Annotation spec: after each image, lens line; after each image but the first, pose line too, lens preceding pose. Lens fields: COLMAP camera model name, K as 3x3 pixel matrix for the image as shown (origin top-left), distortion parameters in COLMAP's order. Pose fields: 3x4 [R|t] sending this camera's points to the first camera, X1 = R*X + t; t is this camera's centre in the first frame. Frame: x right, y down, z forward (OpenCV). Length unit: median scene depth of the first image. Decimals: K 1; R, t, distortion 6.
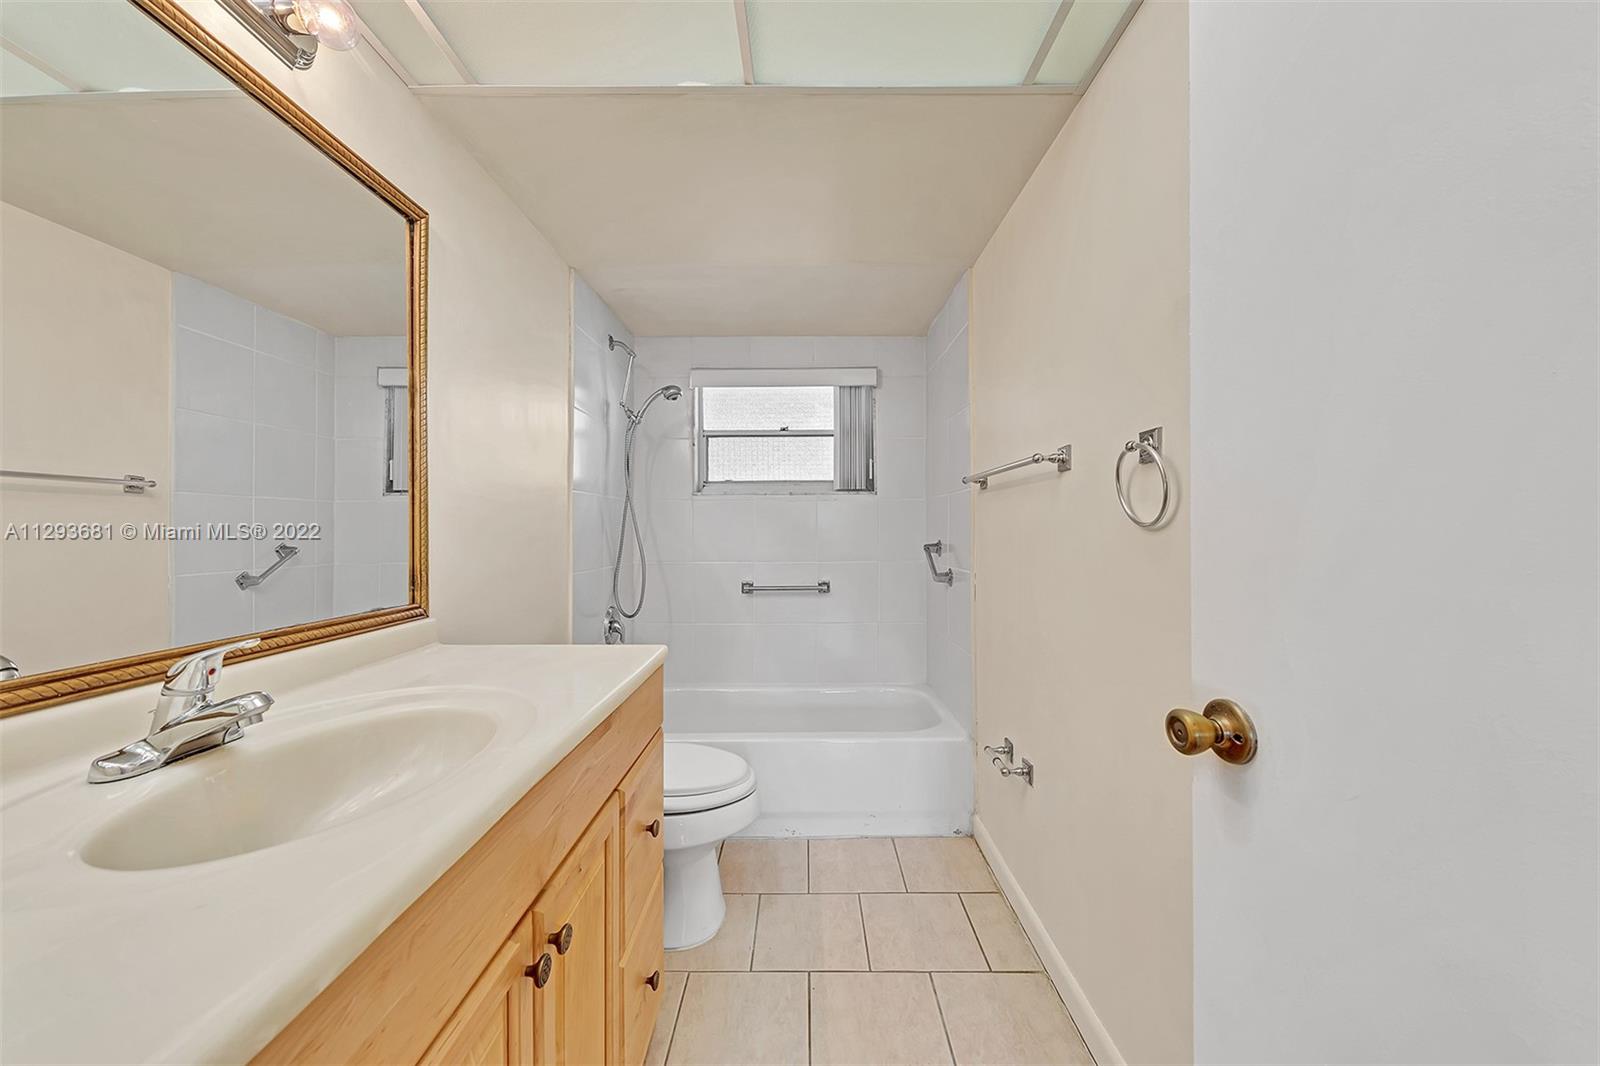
lens RADIAL K [[541.8, 0, 803.9], [0, 541.8, 536.4], [0, 0, 1]] dist [-0.009374, -0.000497]
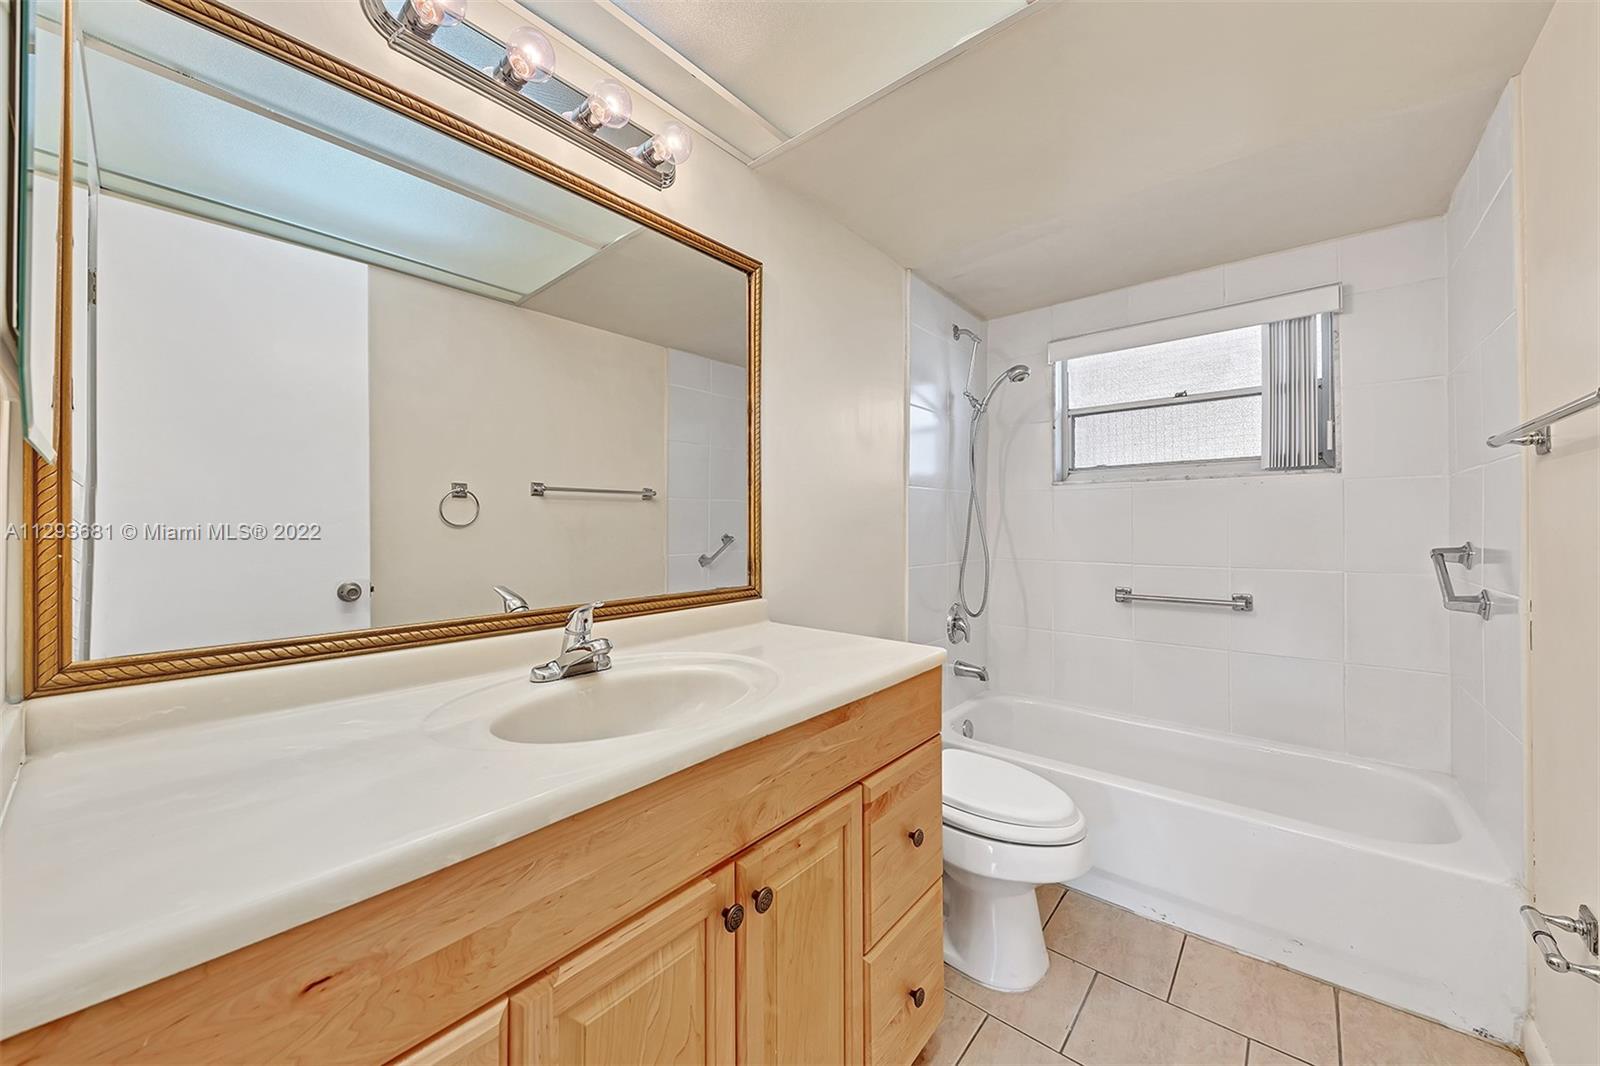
lens RADIAL K [[565.0, 0, 799.4], [0, 565.0, 529.3], [0, 0, 1]] dist [-0.006256, -0.001649]
pose [[0.764059, 0.006591, -0.645113, 0.115624], [-0.007750, 0.999969, 0.001038, -0.003240], [0.645100, 0.004207, 0.764086, 0.055940]]
